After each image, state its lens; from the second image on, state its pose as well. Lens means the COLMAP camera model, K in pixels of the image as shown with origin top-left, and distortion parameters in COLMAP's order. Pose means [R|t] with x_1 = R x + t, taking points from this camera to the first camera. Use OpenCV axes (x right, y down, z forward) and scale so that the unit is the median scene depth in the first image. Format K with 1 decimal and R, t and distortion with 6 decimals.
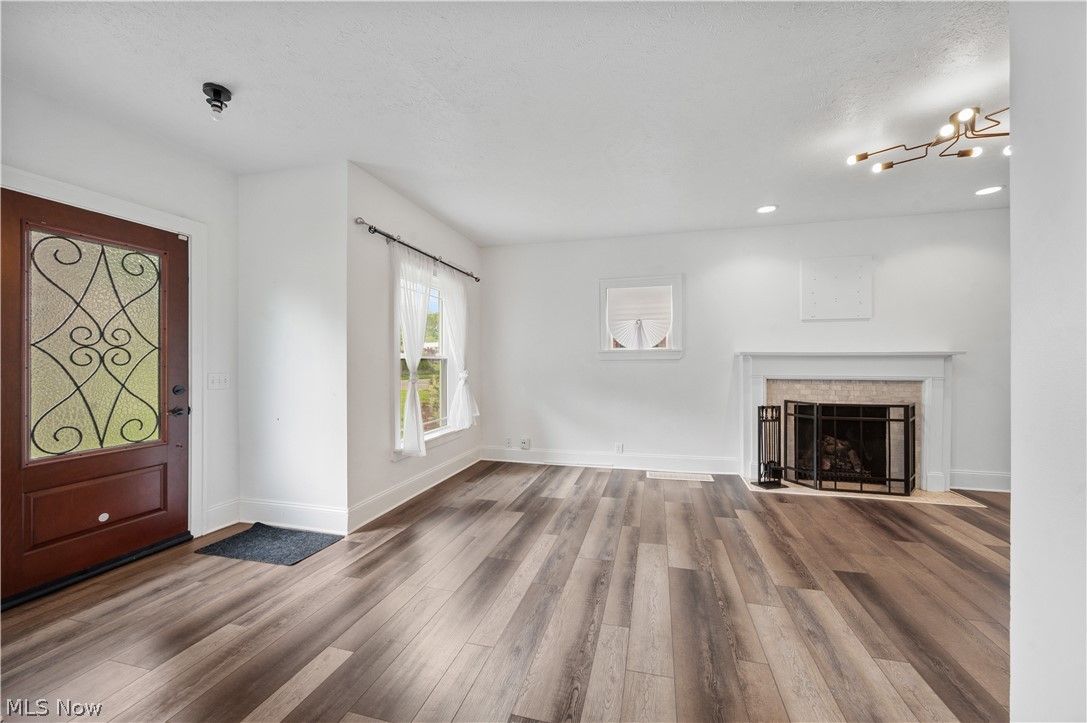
lens RADIAL K [[429.9, 0, 541.9], [0, 429.9, 361.7], [0, 0, 1]] dist [-0.000485, 0.000014]
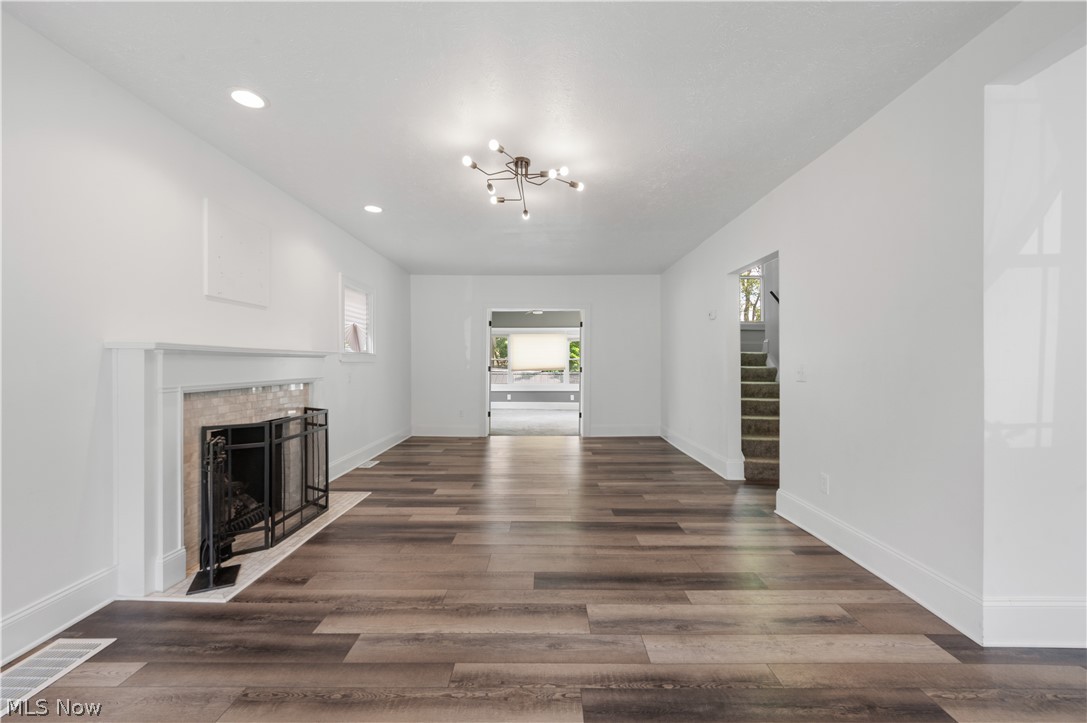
lens RADIAL K [[429.9, 0, 541.9], [0, 429.9, 361.7], [0, 0, 1]] dist [-0.000485, 0.000014]
pose [[-0.250030, 0.000074, 0.968238, -0.197101], [-0.000390, 1.000000, -0.000177, -0.000690], [-0.968238, -0.000422, -0.250030, 1.104393]]
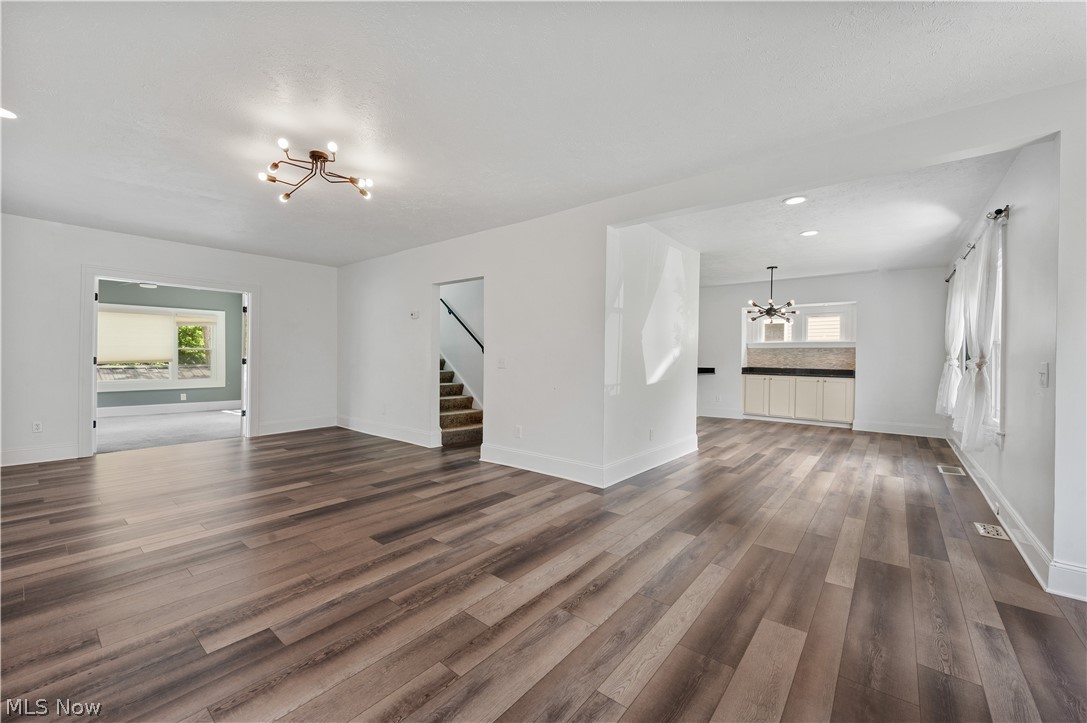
lens RADIAL K [[432.4, 0, 543.5], [0, 432.4, 361.5], [0, 0, 1]] dist [-0.000445, 0.000092]
pose [[-0.912883, -0.014611, 0.407960, -0.121625], [-0.011005, 0.999877, 0.011187, 0.003942], [-0.408074, 0.005723, -0.912931, 1.666922]]
